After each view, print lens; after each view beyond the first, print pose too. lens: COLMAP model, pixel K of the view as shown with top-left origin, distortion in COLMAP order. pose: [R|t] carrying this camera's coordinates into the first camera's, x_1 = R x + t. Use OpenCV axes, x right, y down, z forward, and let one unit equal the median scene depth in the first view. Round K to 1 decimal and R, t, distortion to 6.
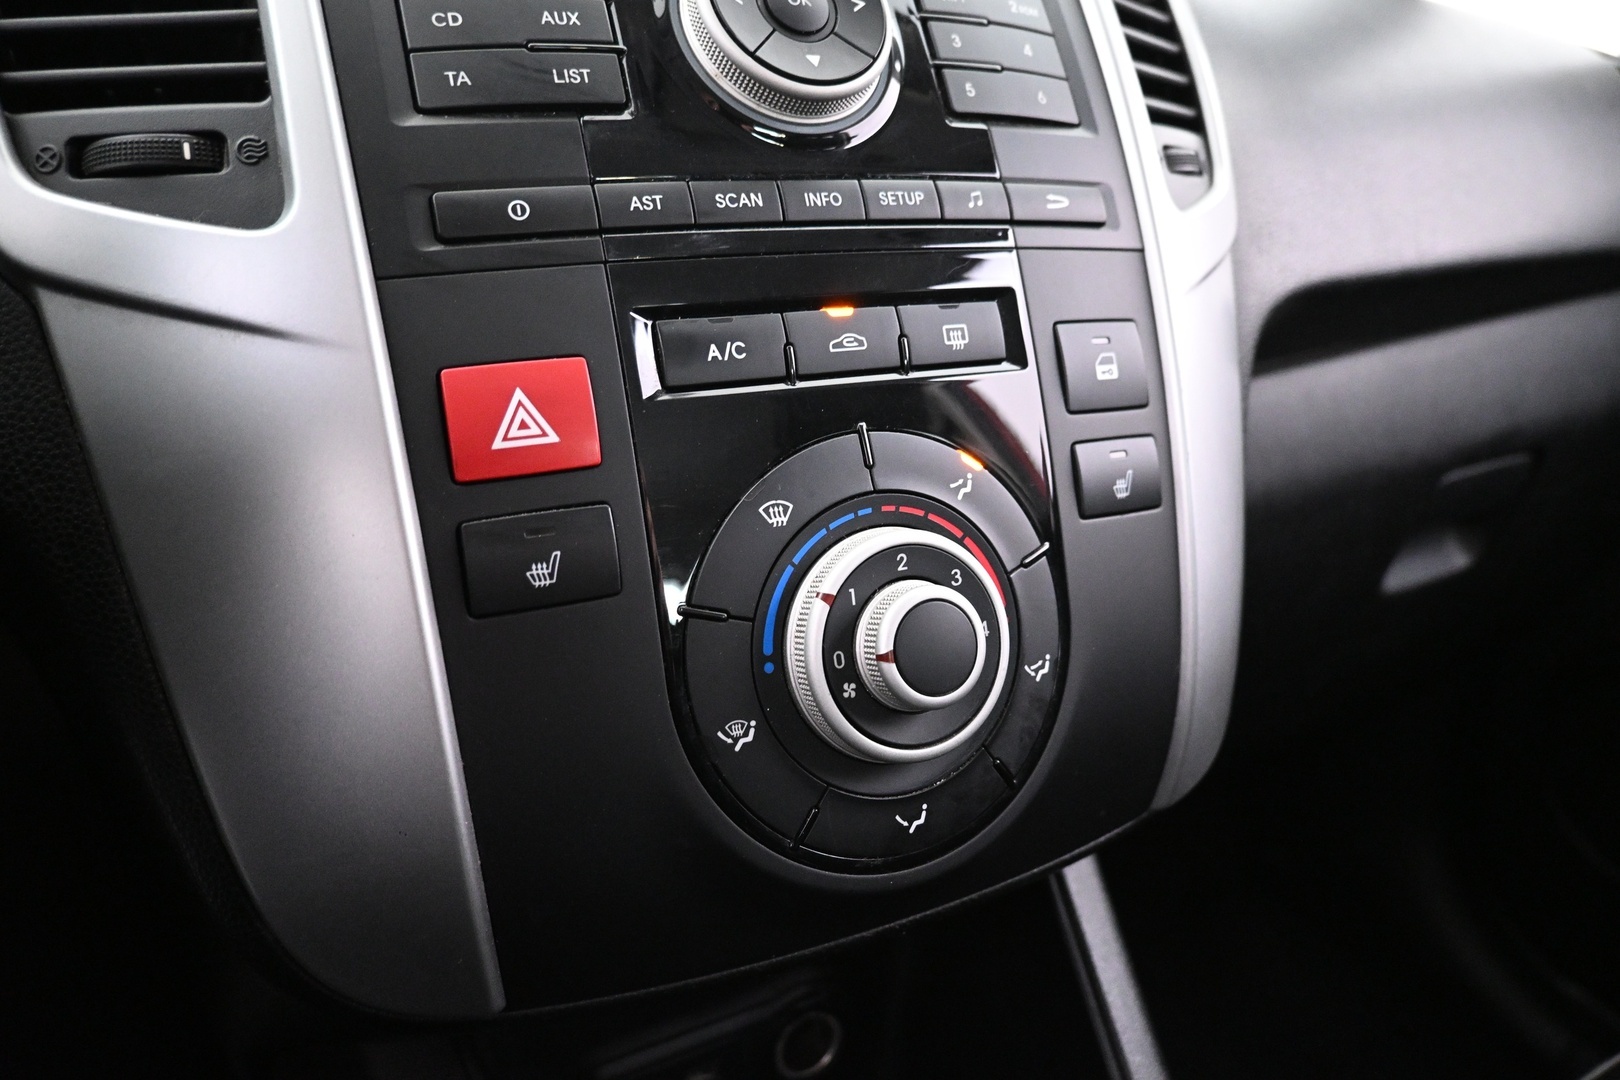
lens RADIAL K [[1035.4, 0, 809.9], [0, 1035.4, 536.0], [0, 0, 1]] dist [0.009354, 0.004803]
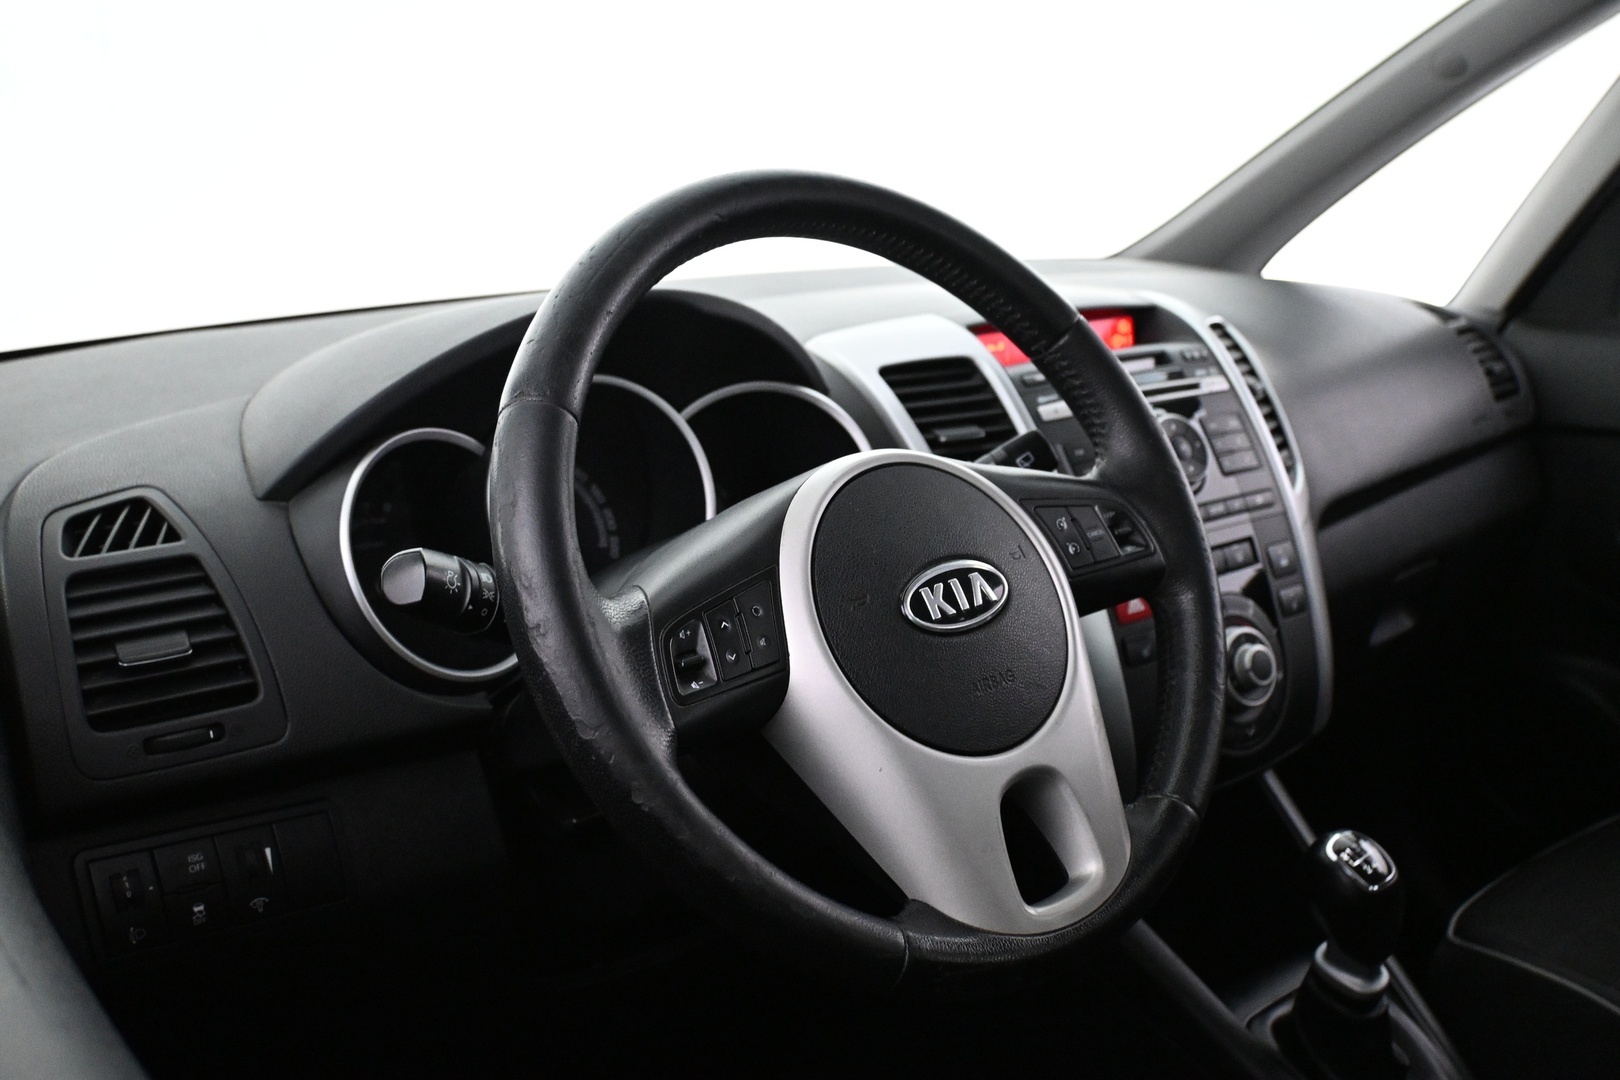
lens RADIAL K [[1513.2, 0, 814.8], [0, 1513.2, 547.9], [0, 0, 1]] dist [-0.052848, 0.000000]
pose [[0.978731, -0.078603, 0.189491, -1.868160], [0.092953, 0.993342, -0.068060, -0.051081], [-0.182880, 0.084226, 0.979521, -2.952643]]
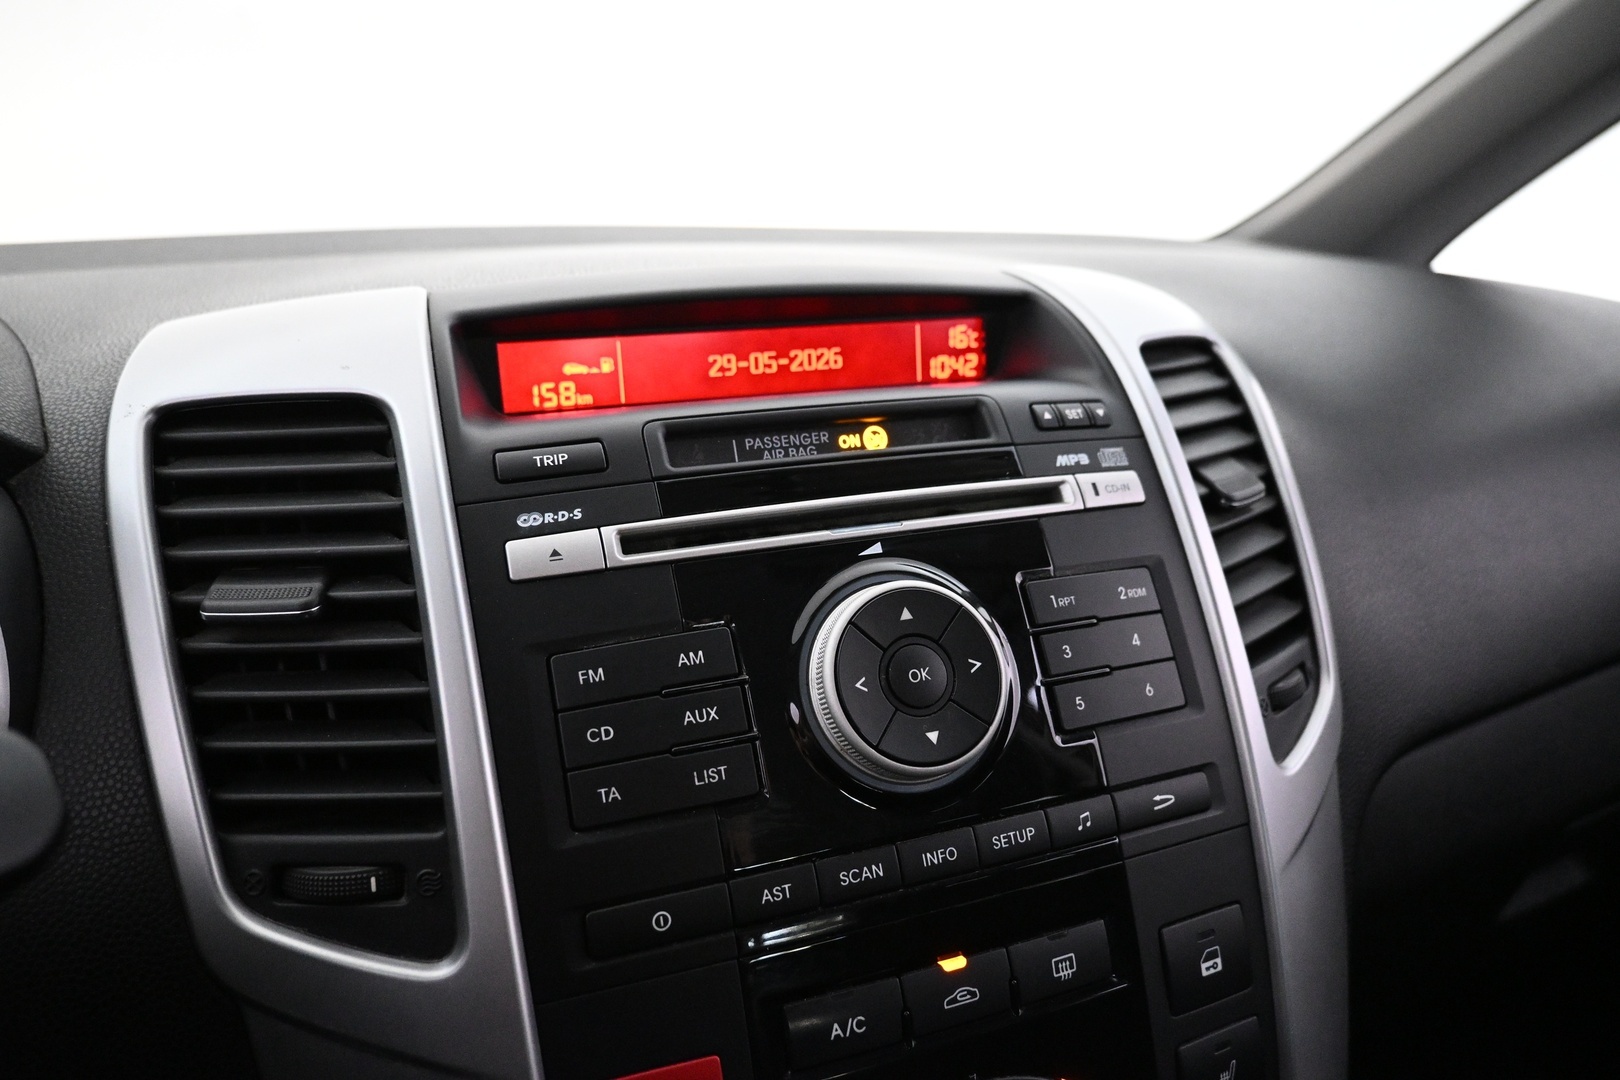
lens RADIAL K [[1089.0, 0, 809.5], [0, 1089.0, 525.9], [0, 0, 1]] dist [0.004832, -0.006042]
pose [[0.997650, 0.015859, -0.066653, -0.052964], [-0.017202, 0.999659, -0.019624, -0.664377], [0.066319, 0.020725, 0.997583, -0.130336]]
